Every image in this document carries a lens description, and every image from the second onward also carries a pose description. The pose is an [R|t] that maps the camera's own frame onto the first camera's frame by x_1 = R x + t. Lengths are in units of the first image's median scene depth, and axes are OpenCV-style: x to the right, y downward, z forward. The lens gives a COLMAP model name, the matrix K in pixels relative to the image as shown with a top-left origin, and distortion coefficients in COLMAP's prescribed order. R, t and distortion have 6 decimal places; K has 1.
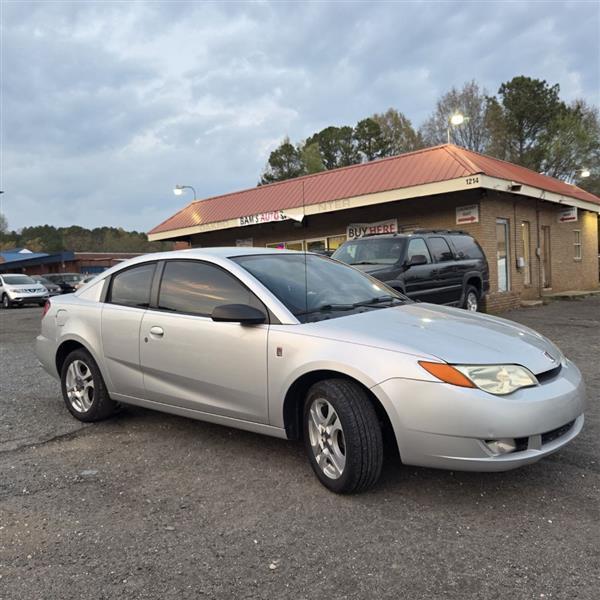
lens RADIAL K [[540.8, 0, 297.9], [0, 540.8, 308.2], [0, 0, 1]] dist [0.073288, -0.060238]
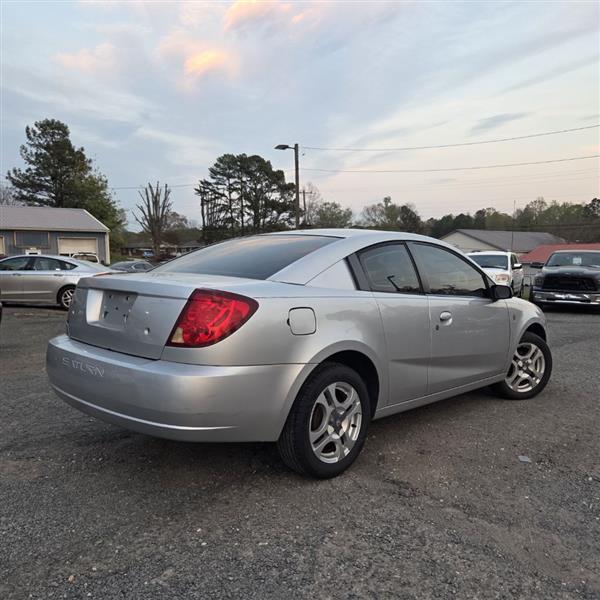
lens RADIAL K [[540.8, 0, 300.6], [0, 540.8, 310.3], [0, 0, 1]] dist [0.073288, -0.060238]
pose [[0.088846, -0.046412, 0.994963, -0.296738], [0.053998, 0.997669, 0.041717, -0.005341], [-0.994581, 0.050020, 0.091145, 0.280547]]
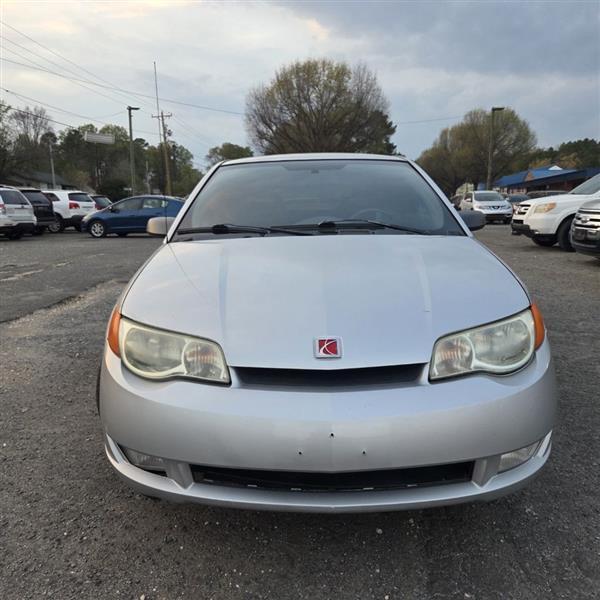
lens RADIAL K [[540.8, 0, 301.6], [0, 540.8, 308.2], [0, 0, 1]] dist [0.073288, -0.060238]
pose [[0.617660, 0.180711, -0.765401, 0.156769], [-0.067218, 0.981811, 0.177562, -0.007149], [0.783567, -0.058224, 0.618573, 0.125872]]
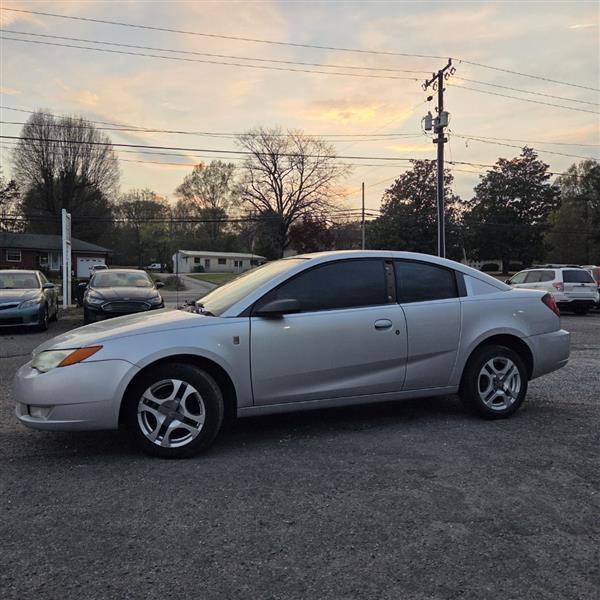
lens RADIAL K [[540.8, 0, 298.2], [0, 540.8, 309.3], [0, 0, 1]] dist [0.073288, -0.060238]
pose [[-0.500192, 0.083128, -0.861915, 0.239660], [-0.038097, 0.992305, 0.117813, -0.034033], [0.865076, 0.091766, -0.493176, 0.411401]]
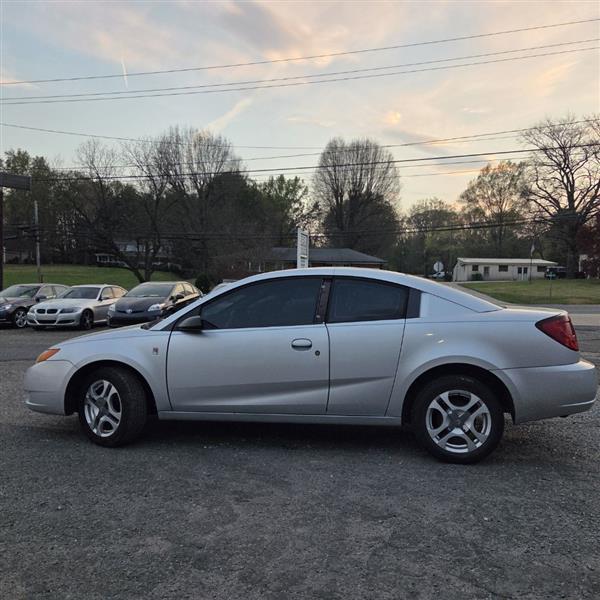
lens RADIAL K [[540.8, 0, 294.5], [0, 540.8, 309.1], [0, 0, 1]] dist [0.073288, -0.060238]
pose [[-0.875367, 0.054430, -0.480385, 0.122613], [-0.000770, 0.993484, 0.113970, -0.042557], [0.483458, 0.100136, -0.869621, 0.532571]]
